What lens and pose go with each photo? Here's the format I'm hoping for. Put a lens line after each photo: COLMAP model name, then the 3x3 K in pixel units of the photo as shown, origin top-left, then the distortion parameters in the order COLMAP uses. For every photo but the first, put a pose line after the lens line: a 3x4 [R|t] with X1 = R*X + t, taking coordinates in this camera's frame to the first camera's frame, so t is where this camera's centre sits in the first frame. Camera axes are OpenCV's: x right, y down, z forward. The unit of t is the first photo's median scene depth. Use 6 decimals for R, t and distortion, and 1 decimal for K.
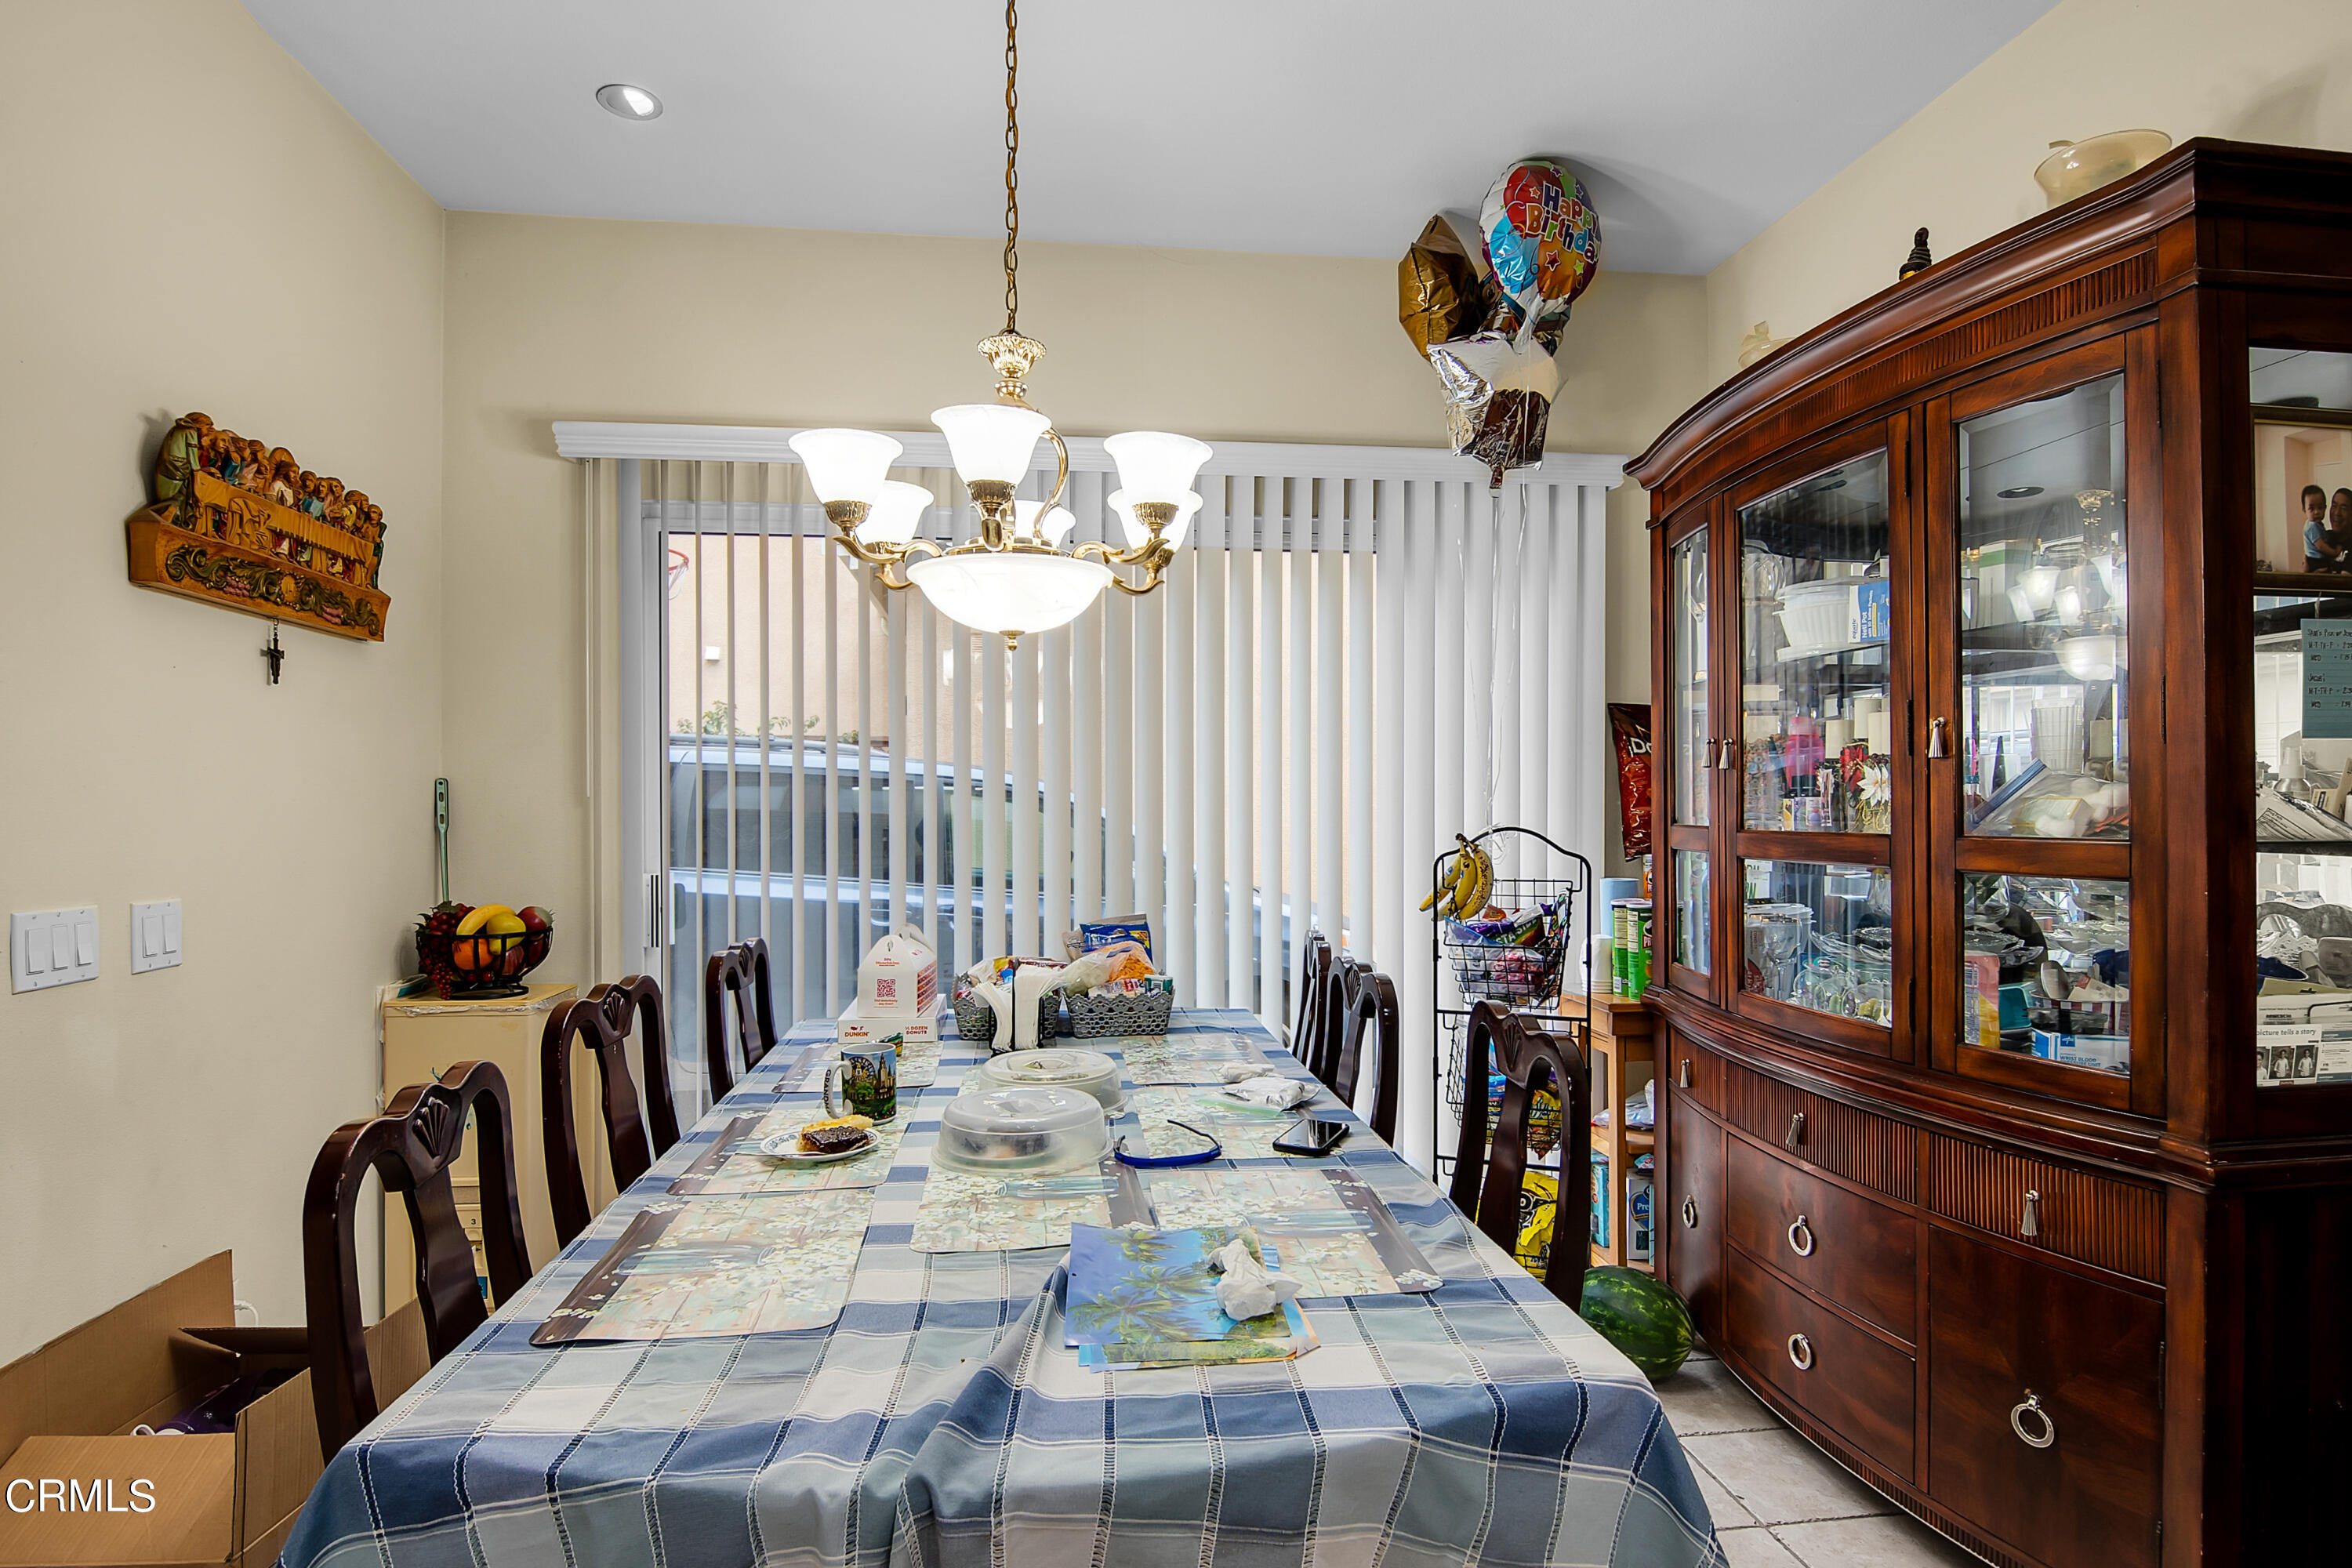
lens RADIAL K [[1177.2, 0, 1161.3], [0, 1177.2, 804.2], [0, 0, 1]] dist [-0.023791, -0.000584]
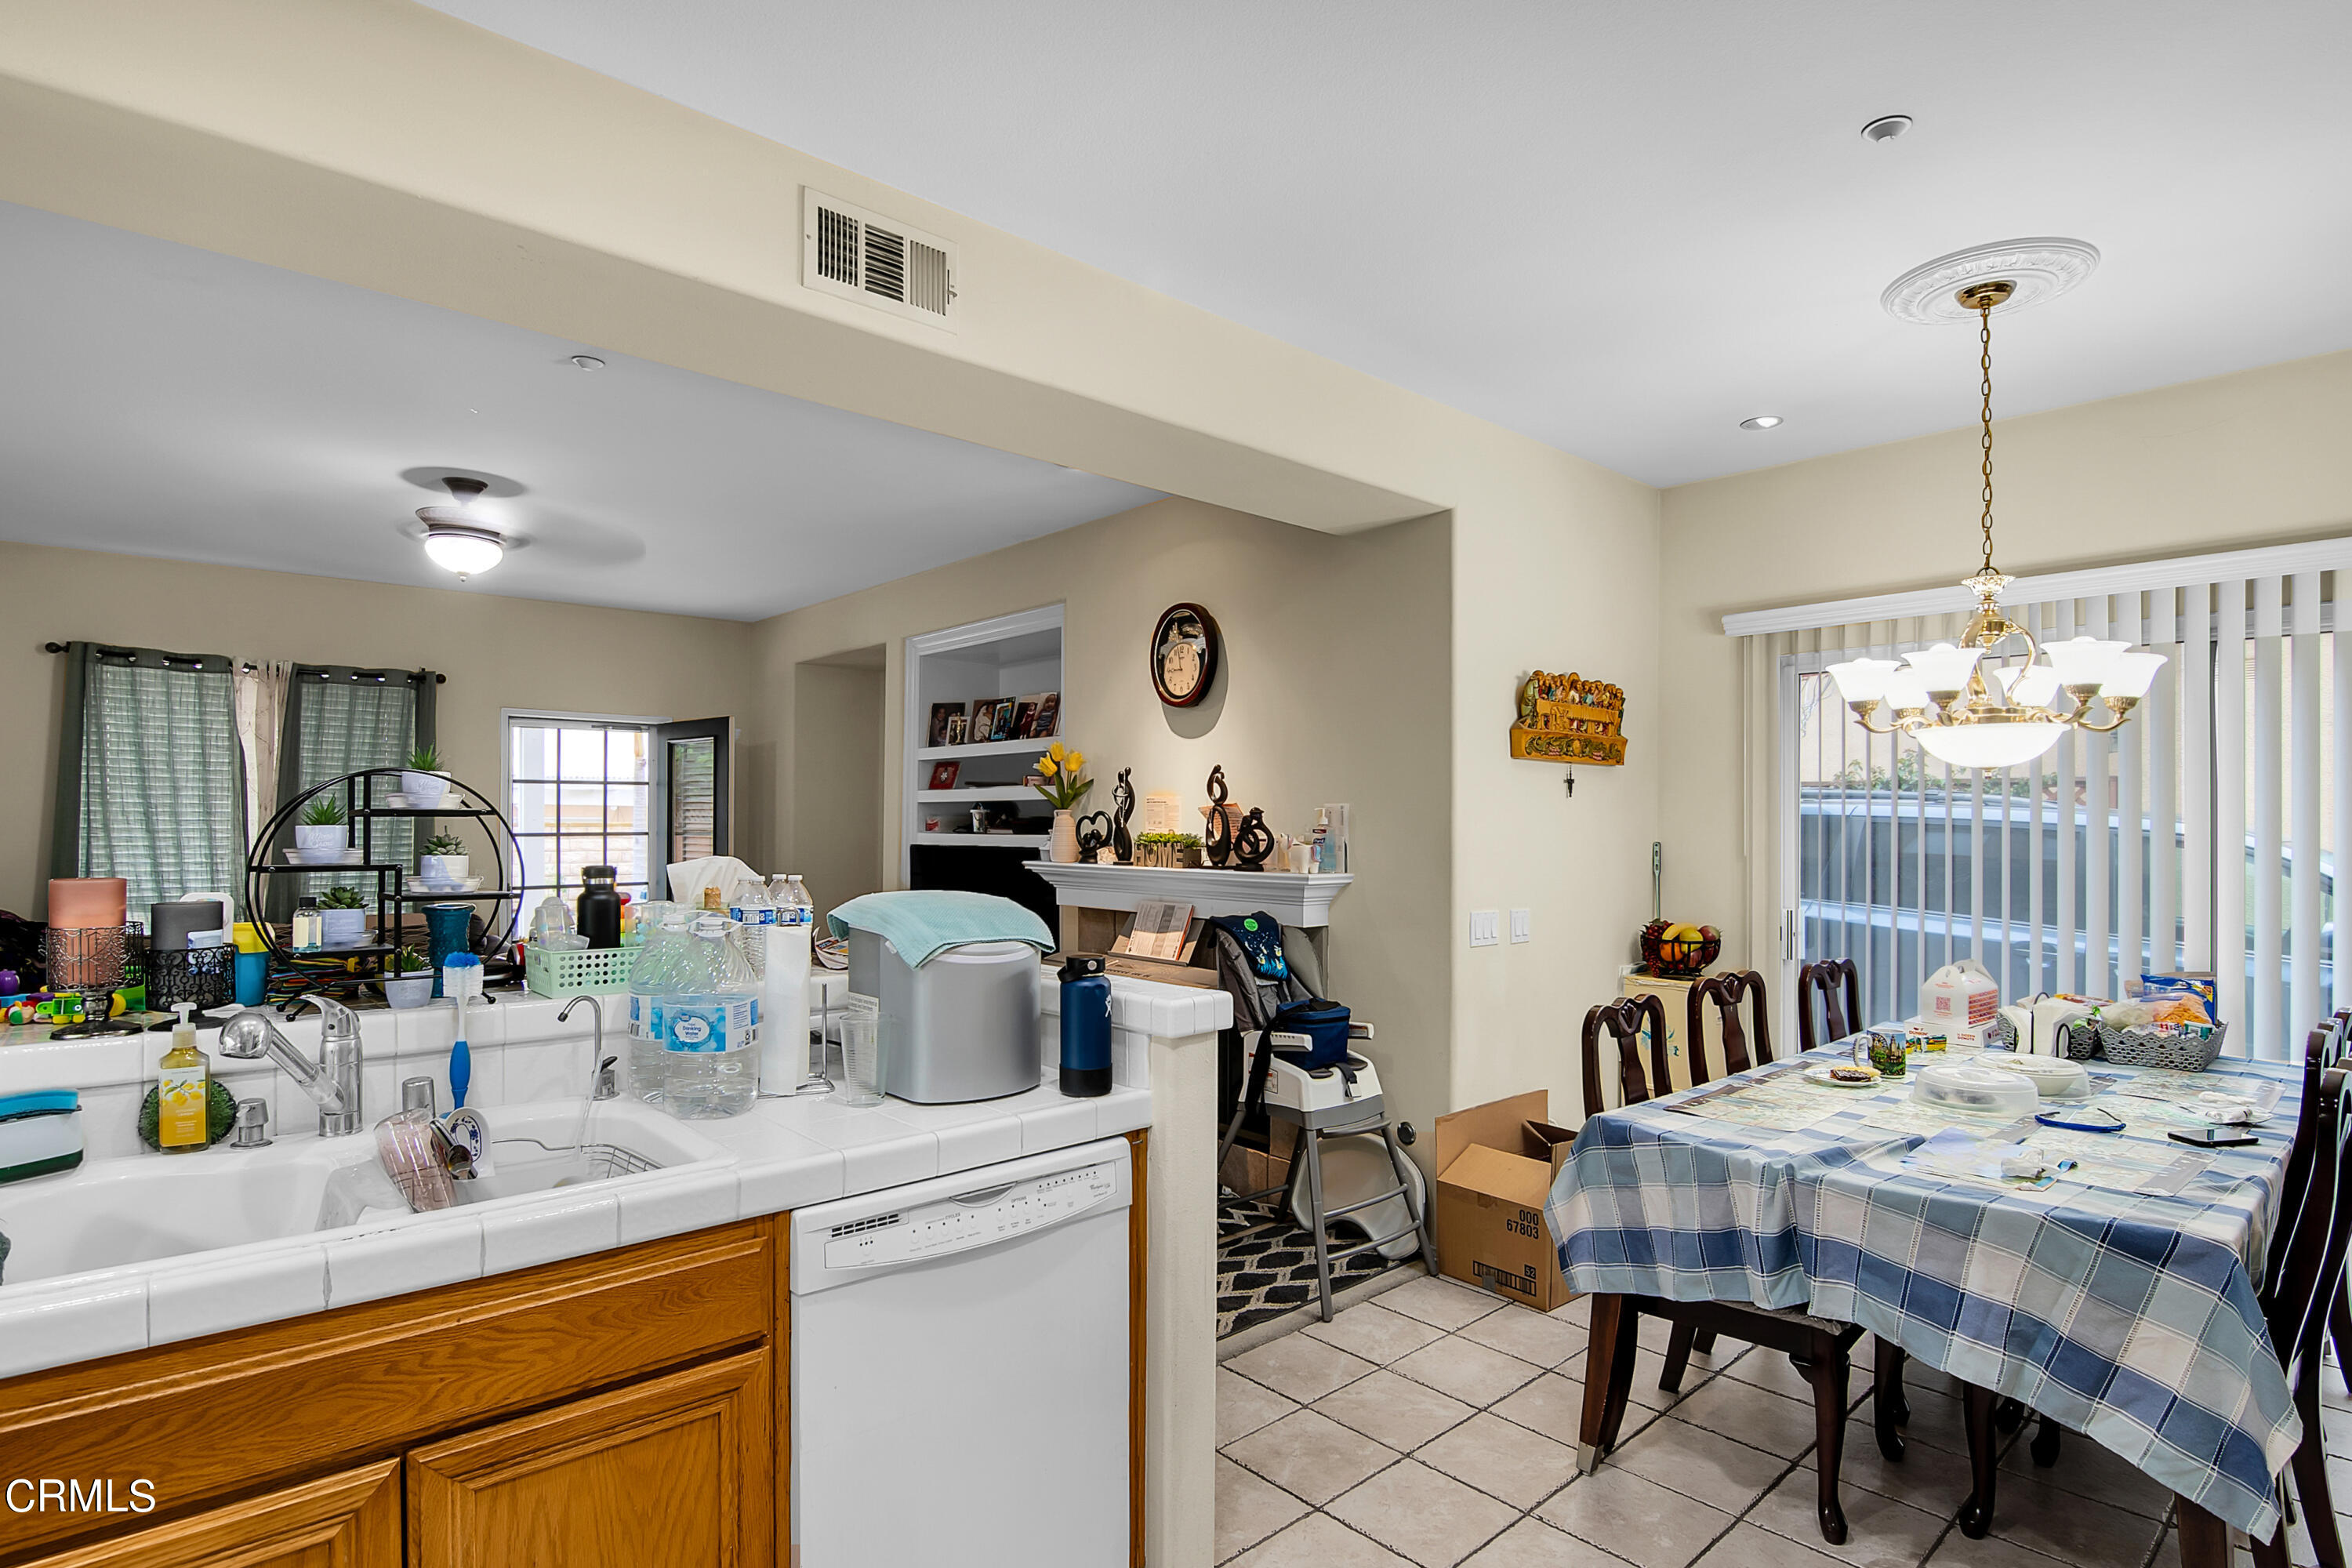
lens RADIAL K [[1172.8, 0, 1186.1], [0, 1172.8, 823.4], [0, 0, 1]] dist [-0.000906, -0.000651]
pose [[0.571903, 0.004811, -0.820307, 0.462073], [-0.005068, 0.999984, 0.002331, -0.065791], [0.820305, 0.002824, 0.571919, -0.628366]]
